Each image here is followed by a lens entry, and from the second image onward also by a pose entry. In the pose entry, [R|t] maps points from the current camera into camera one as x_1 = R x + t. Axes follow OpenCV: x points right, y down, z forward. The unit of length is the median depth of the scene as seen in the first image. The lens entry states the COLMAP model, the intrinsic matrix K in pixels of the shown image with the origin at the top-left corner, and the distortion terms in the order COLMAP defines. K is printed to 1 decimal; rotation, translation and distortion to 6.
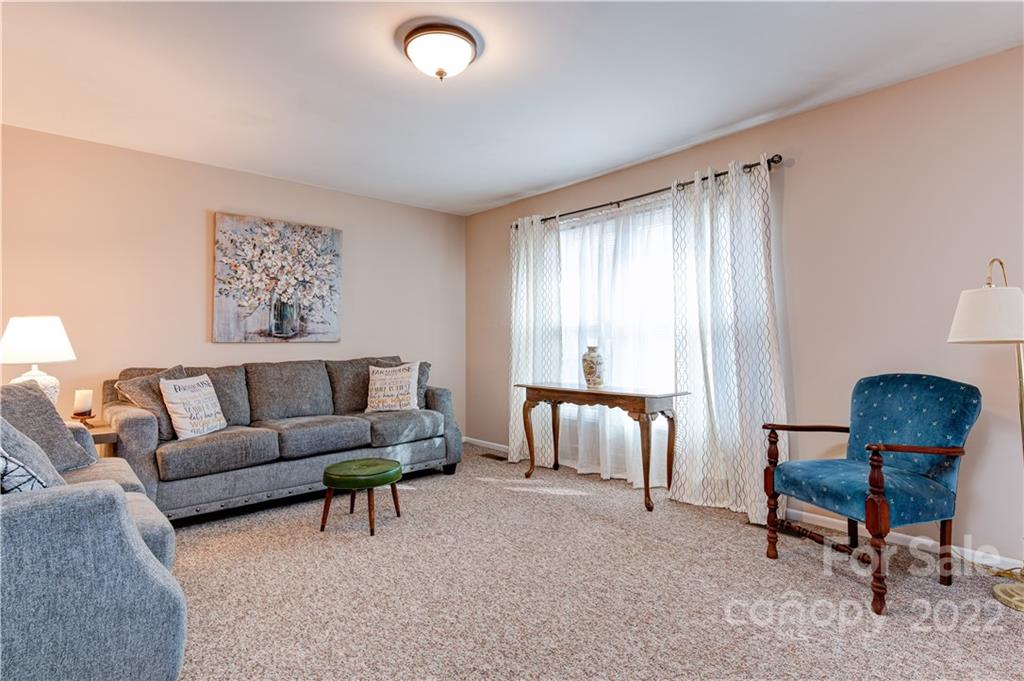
lens RADIAL K [[519.1, 0, 511.4], [0, 519.1, 314.0], [0, 0, 1]] dist [0.014737, -0.000091]
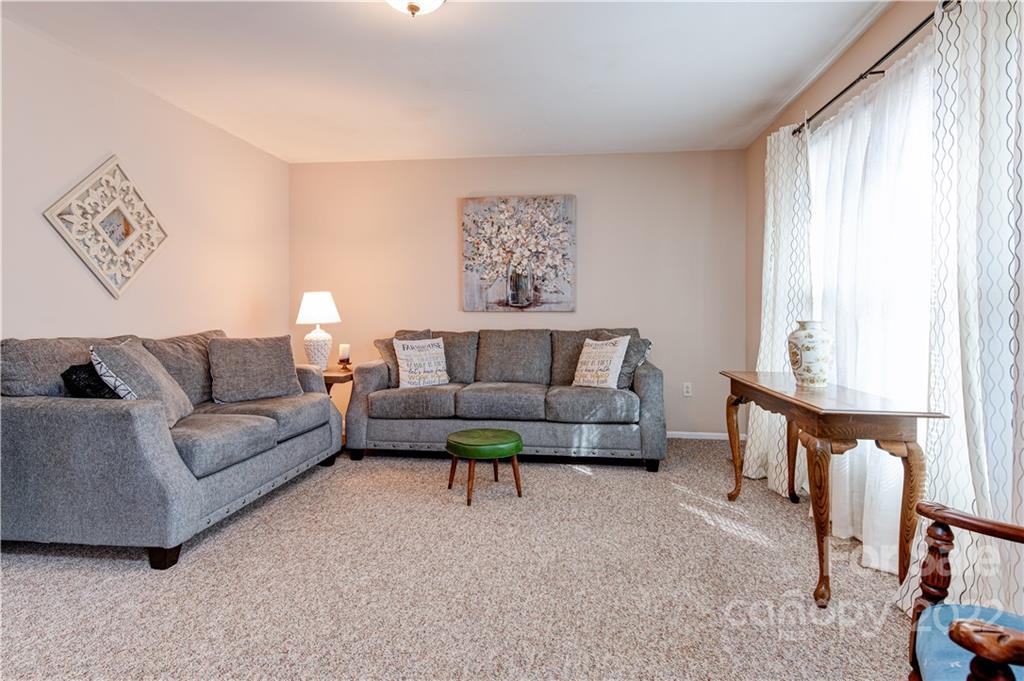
lens RADIAL K [[529.6, 0, 509.6], [0, 529.6, 314.8], [0, 0, 1]] dist [0.002283, -0.000353]
pose [[0.650893, 0.010254, -0.759100, 0.378187], [0.032257, 0.998632, 0.041149, 0.016435], [0.758484, -0.051270, 0.649672, 0.293308]]
